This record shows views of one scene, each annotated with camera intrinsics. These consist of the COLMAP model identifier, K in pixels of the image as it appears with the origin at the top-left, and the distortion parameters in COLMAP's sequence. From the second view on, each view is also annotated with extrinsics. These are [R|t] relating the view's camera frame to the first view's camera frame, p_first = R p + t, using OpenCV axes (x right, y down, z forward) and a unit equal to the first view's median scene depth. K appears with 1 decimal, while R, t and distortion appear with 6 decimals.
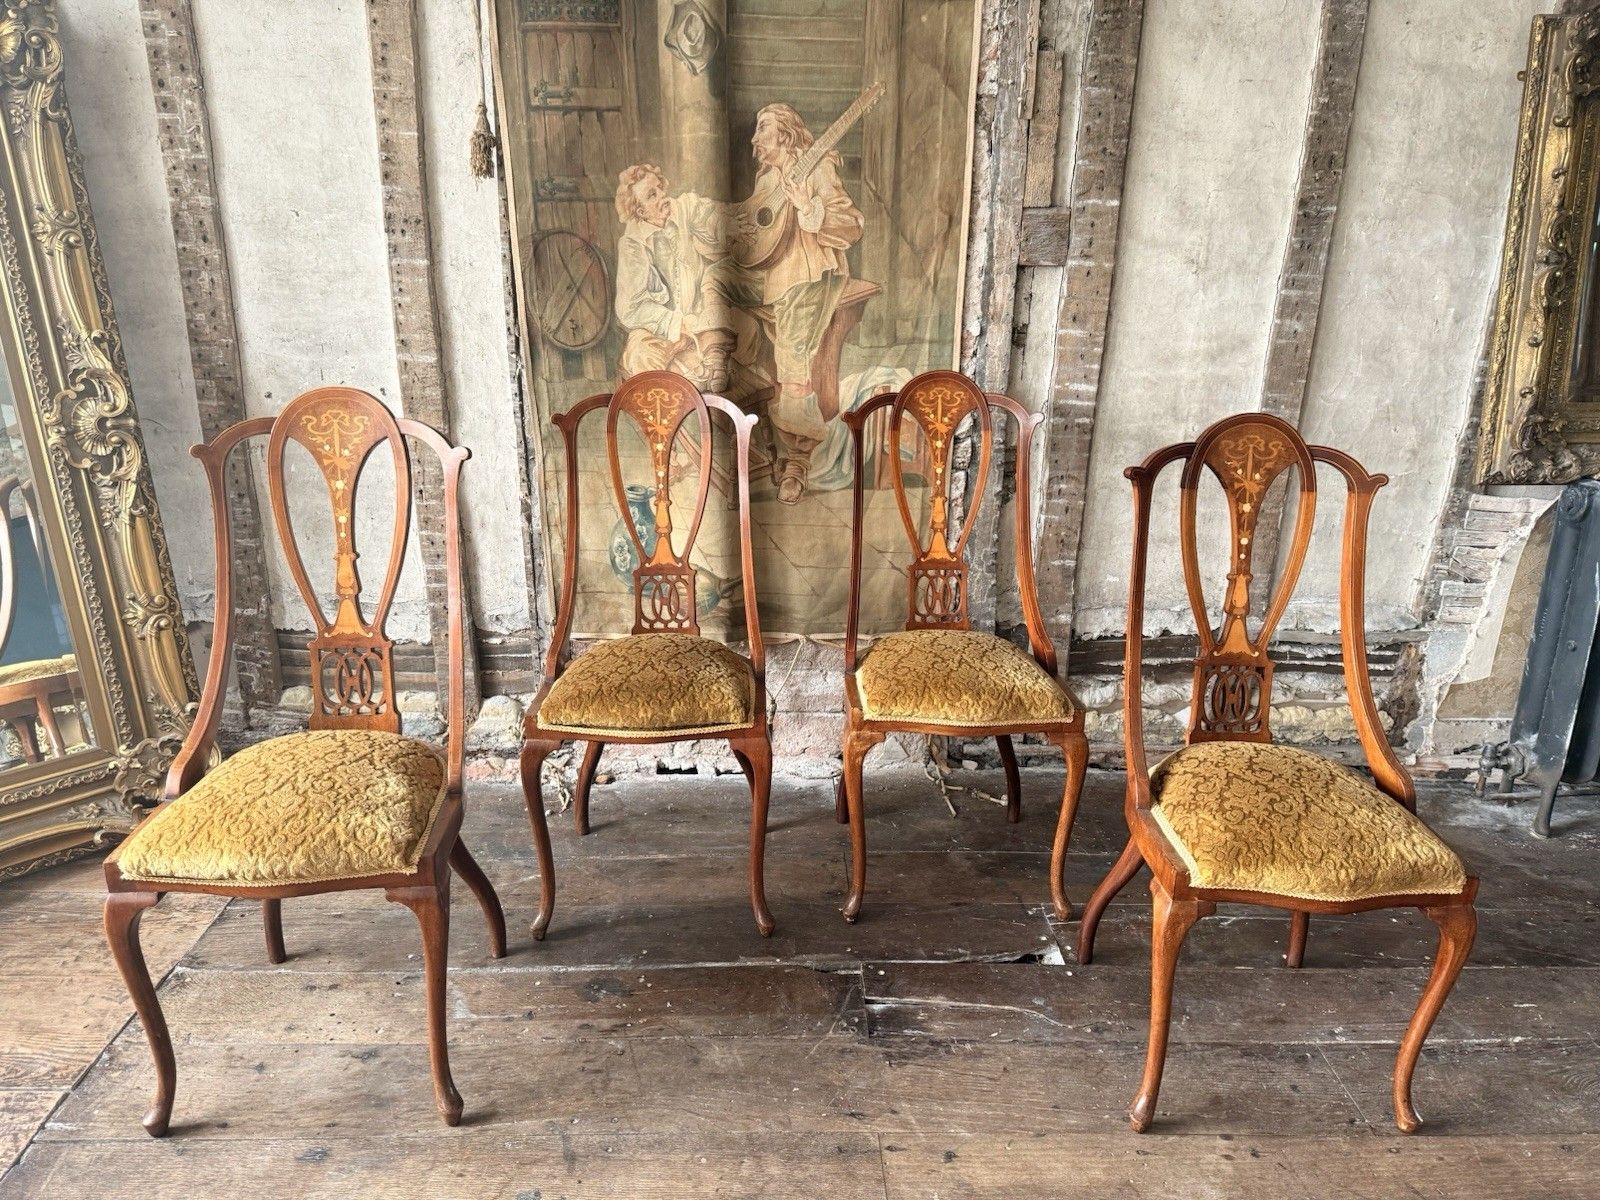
lens RADIAL K [[1109.9, 0, 803.8], [0, 1109.9, 603.7], [0, 0, 1]] dist [0.174237, -0.360876]
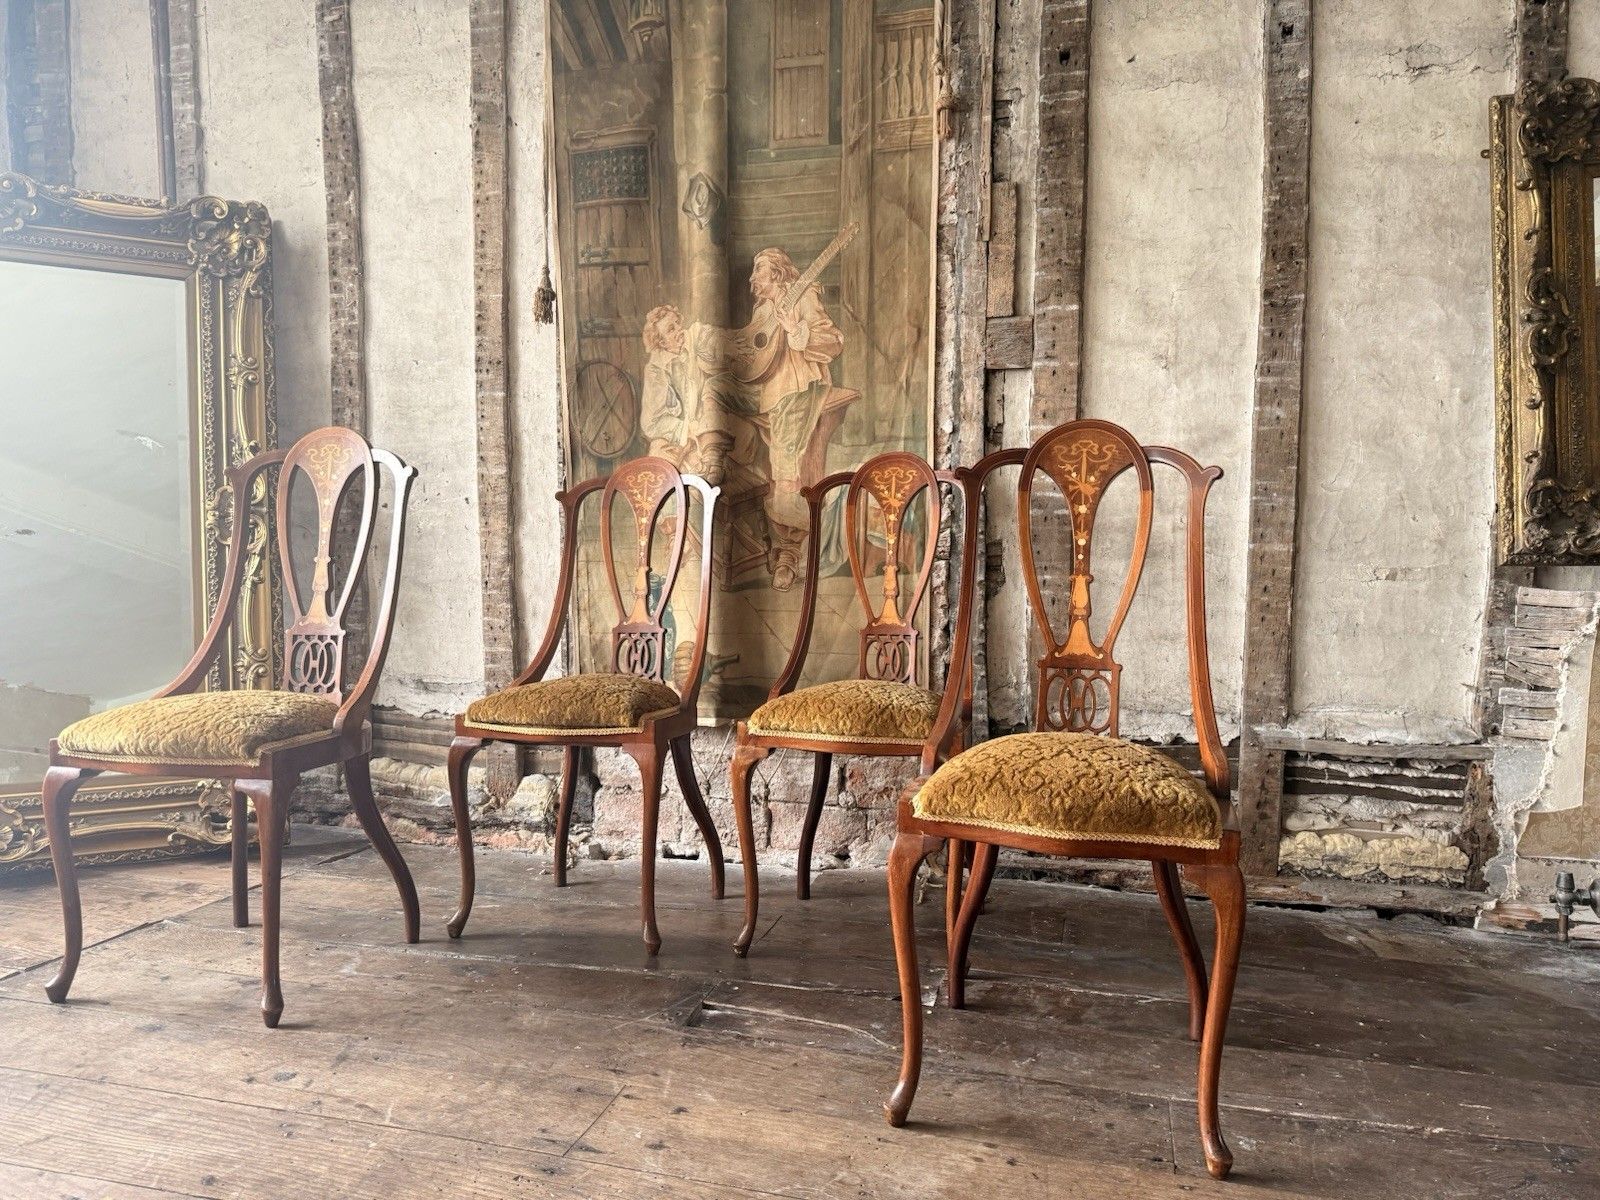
lens RADIAL K [[1109.9, 0, 803.8], [0, 1109.9, 603.7], [0, 0, 1]] dist [0.174237, -0.360876]
pose [[0.956247, 0.001025, -0.292559, 0.342365], [-0.080090, 0.962712, -0.258403, 0.211565], [0.281385, 0.270528, 0.920672, 0.021416]]
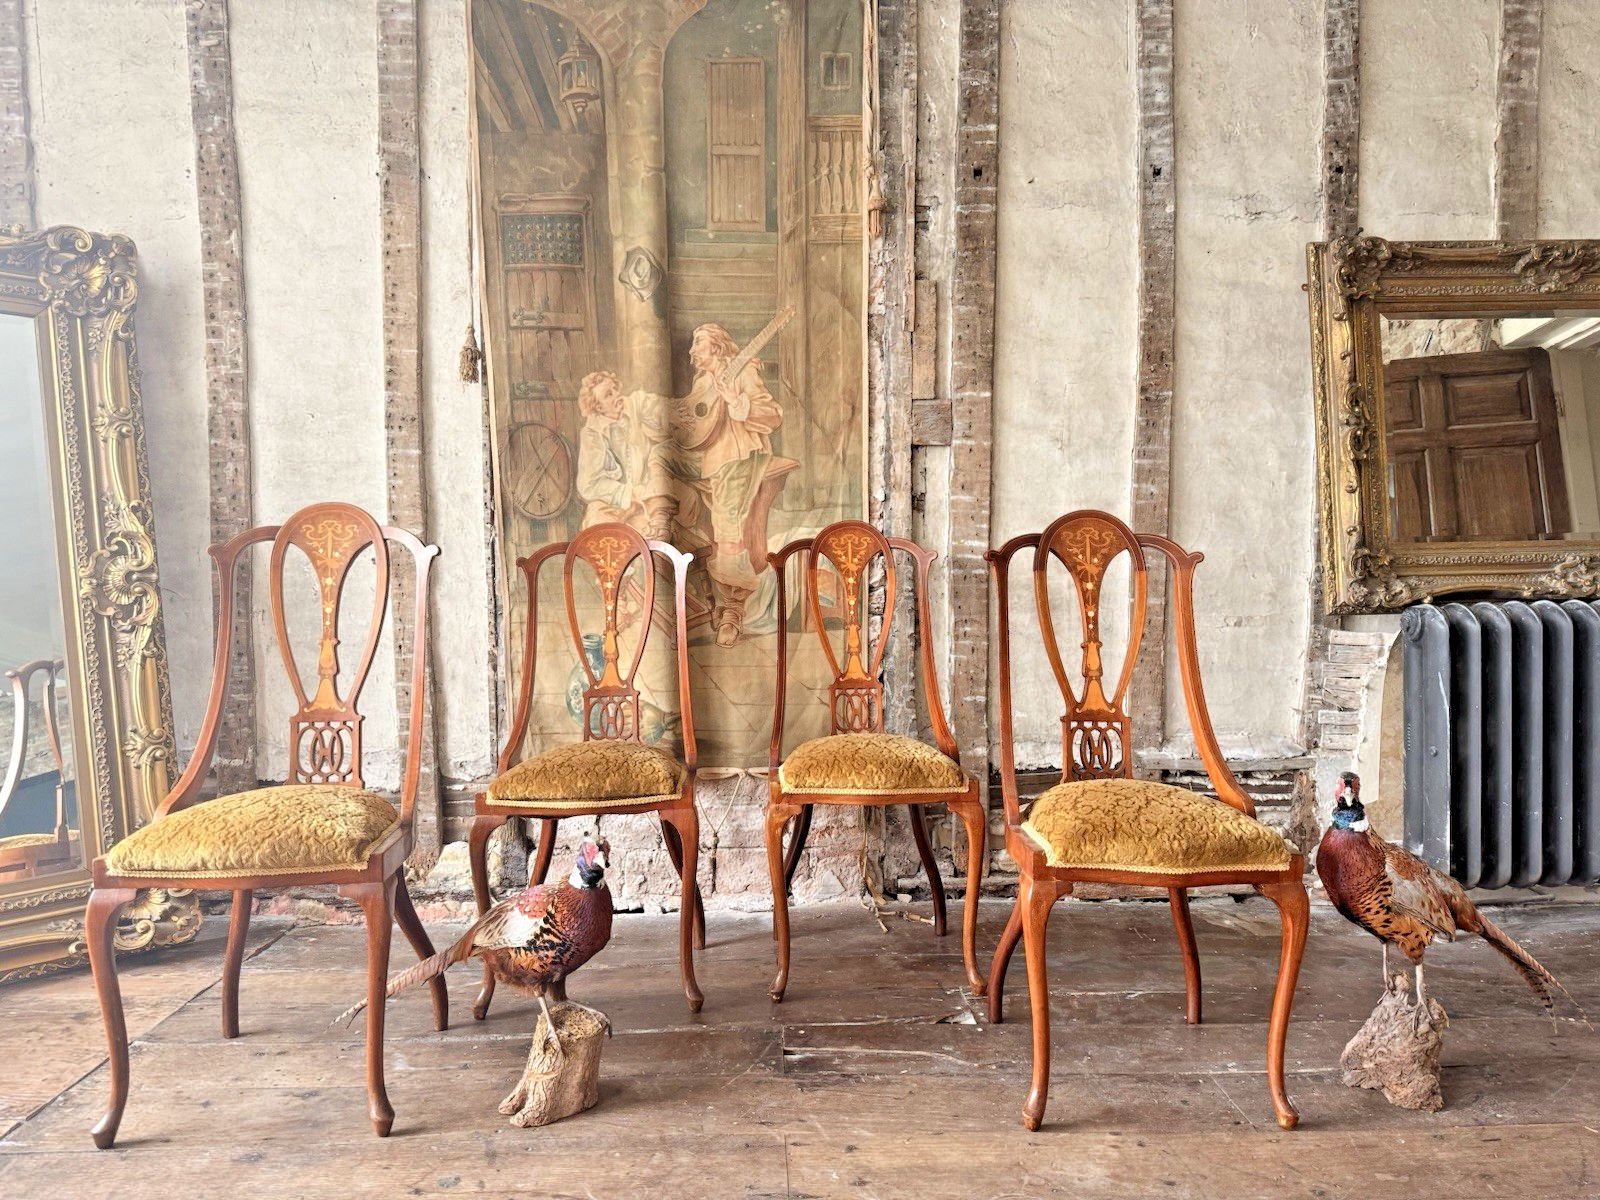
lens RADIAL K [[1110.3, 0, 800.0], [0, 1110.3, 609.0], [0, 0, 1]] dist [0.172610, -0.357769]
pose [[0.999671, -0.024762, 0.006628, 0.058373], [0.025632, 0.962052, -0.271660, 0.194284], [0.000350, 0.271740, 0.962371, -0.105506]]
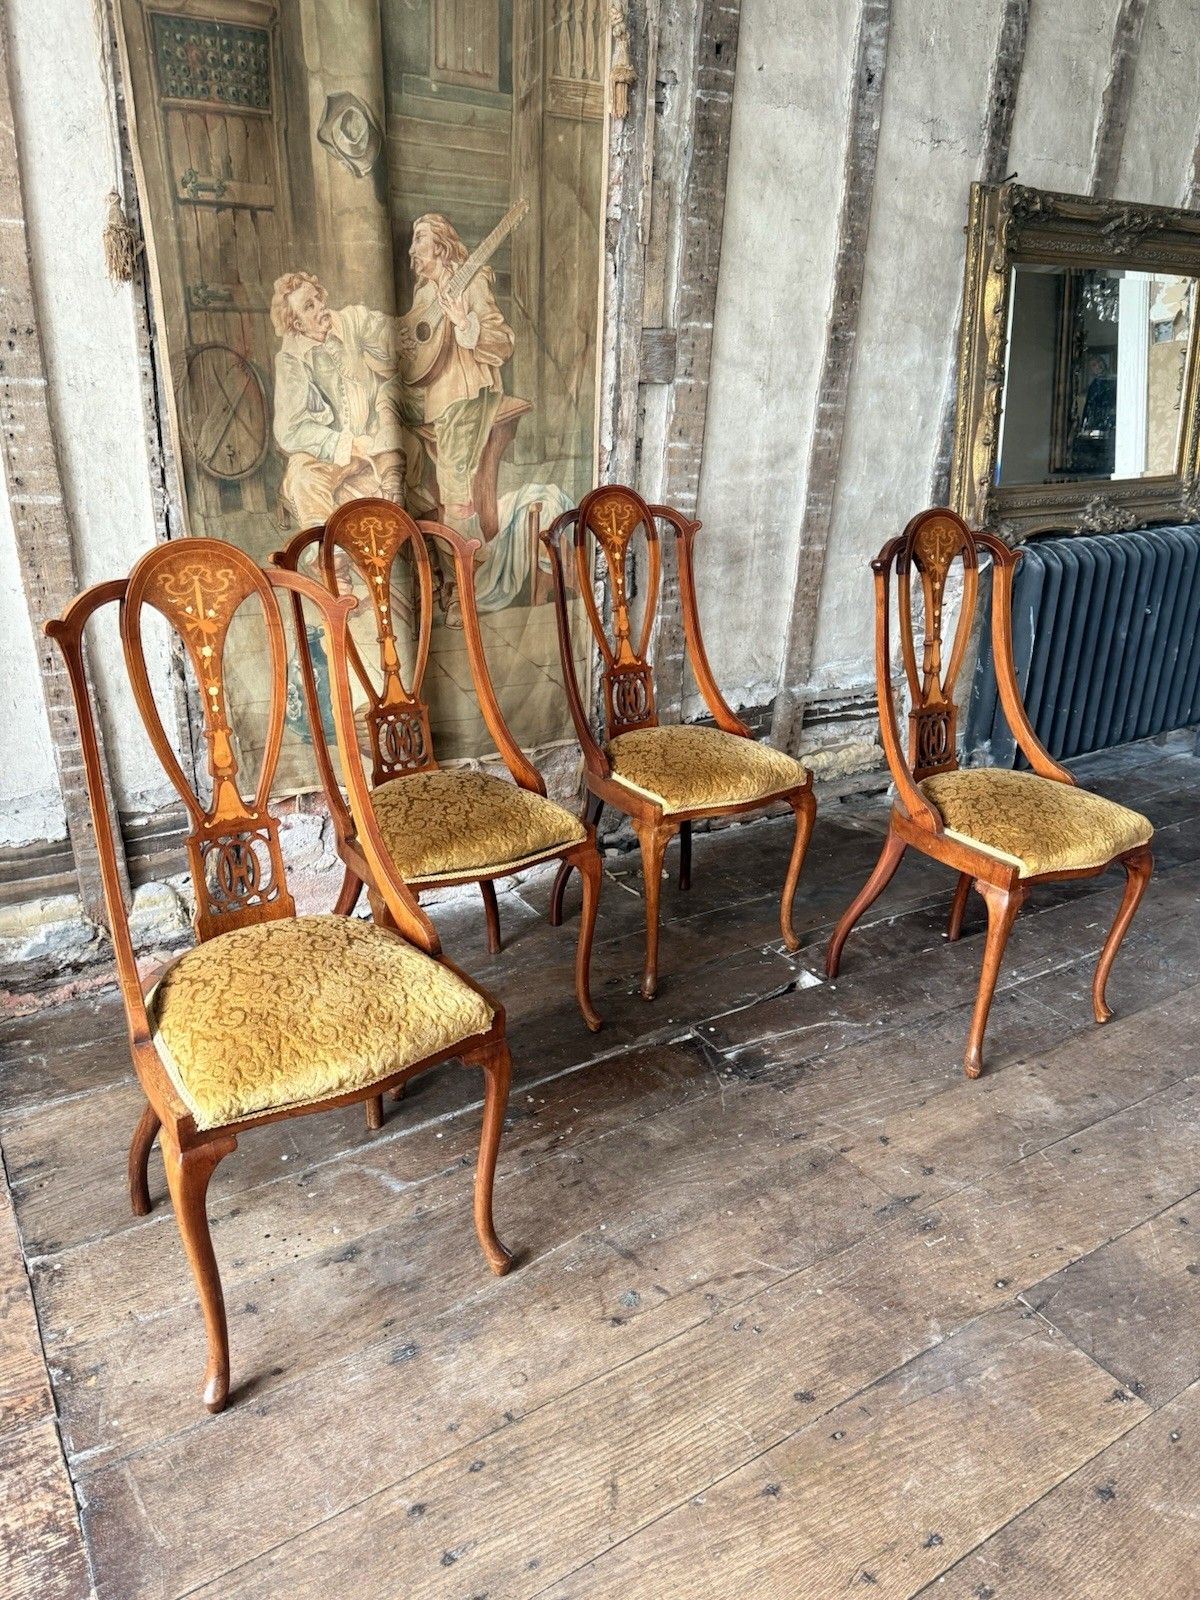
lens RADIAL K [[1132.3, 0, 599.1], [0, 1132.3, 806.3], [0, 0, 1]] dist [0.031121, -0.054997]
pose [[0.857312, -0.182483, 0.481369, -0.443616], [0.143670, 0.982725, 0.116668, -0.034667], [-0.494343, -0.030862, 0.868719, 0.064875]]
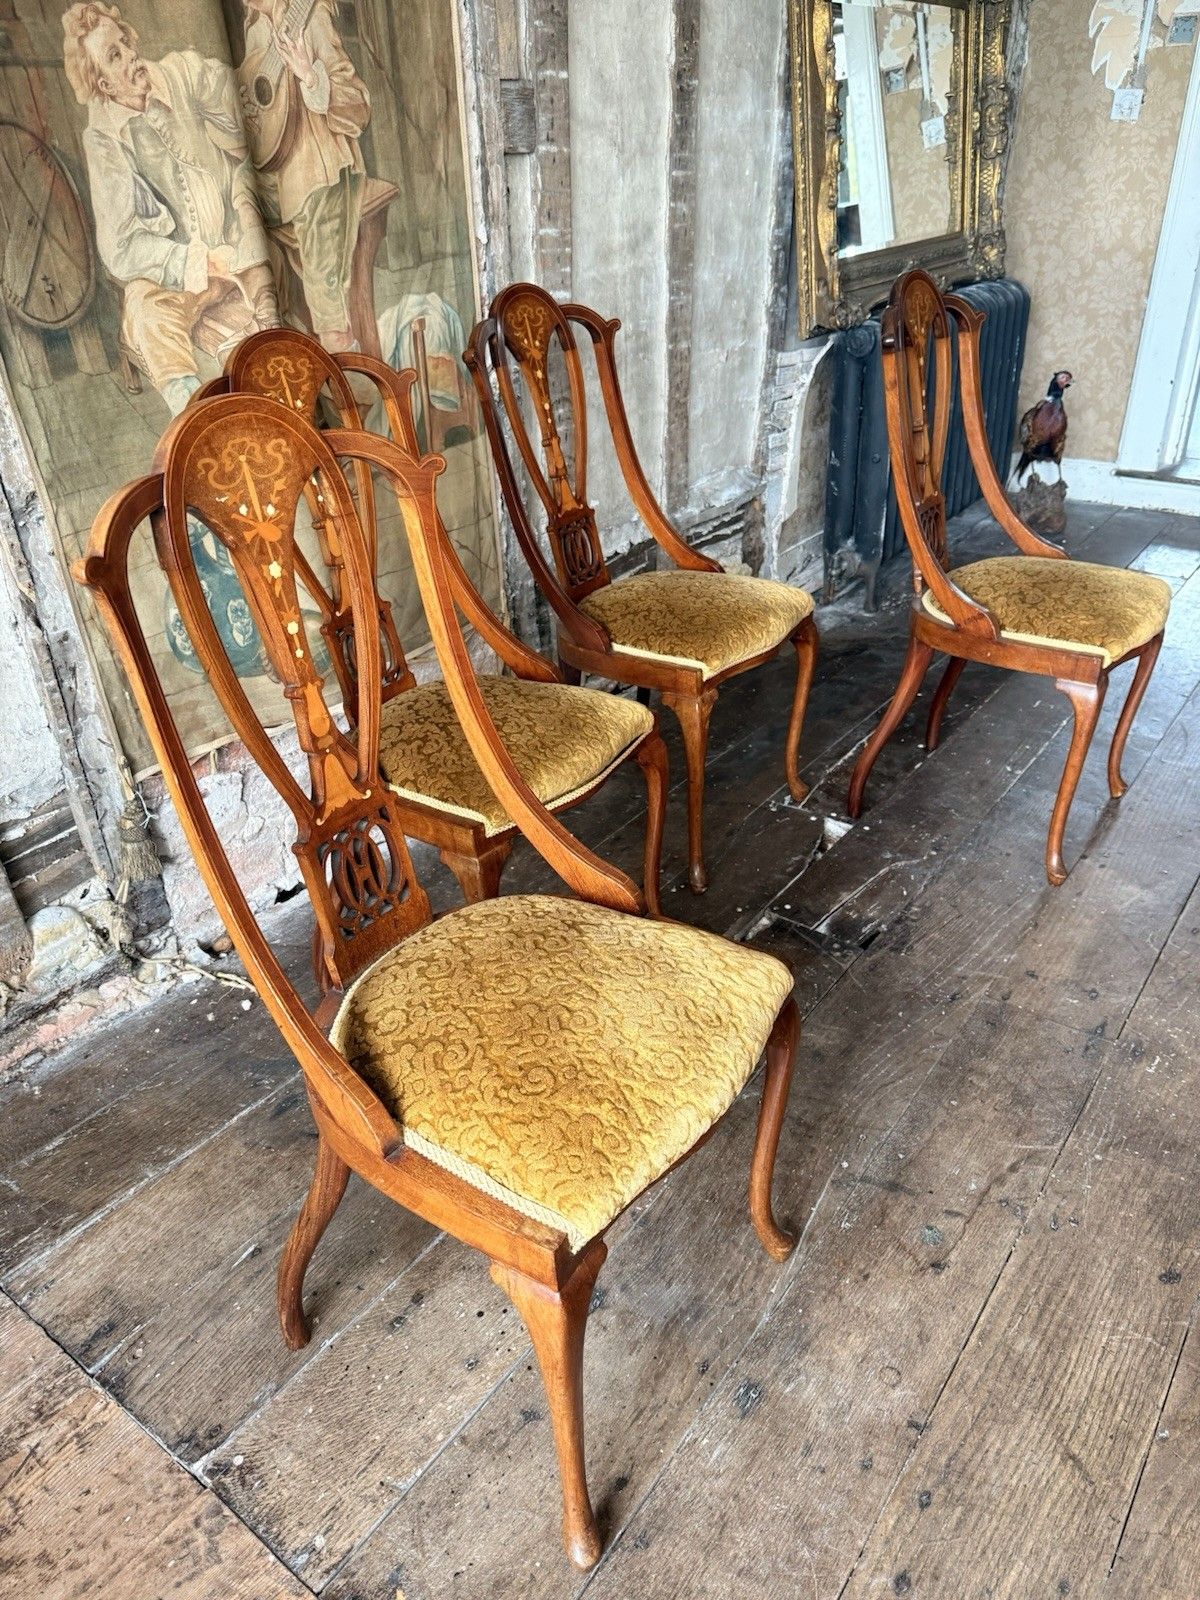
lens RADIAL K [[1139.8, 0, 603.2], [0, 1139.8, 806.5], [0, 0, 1]] dist [-0.004429, -0.005283]
pose [[0.617222, -0.421665, 0.664256, -0.555597], [0.288656, 0.906750, 0.307381, -0.093874], [-0.731925, 0.002019, 0.681382, 0.358943]]
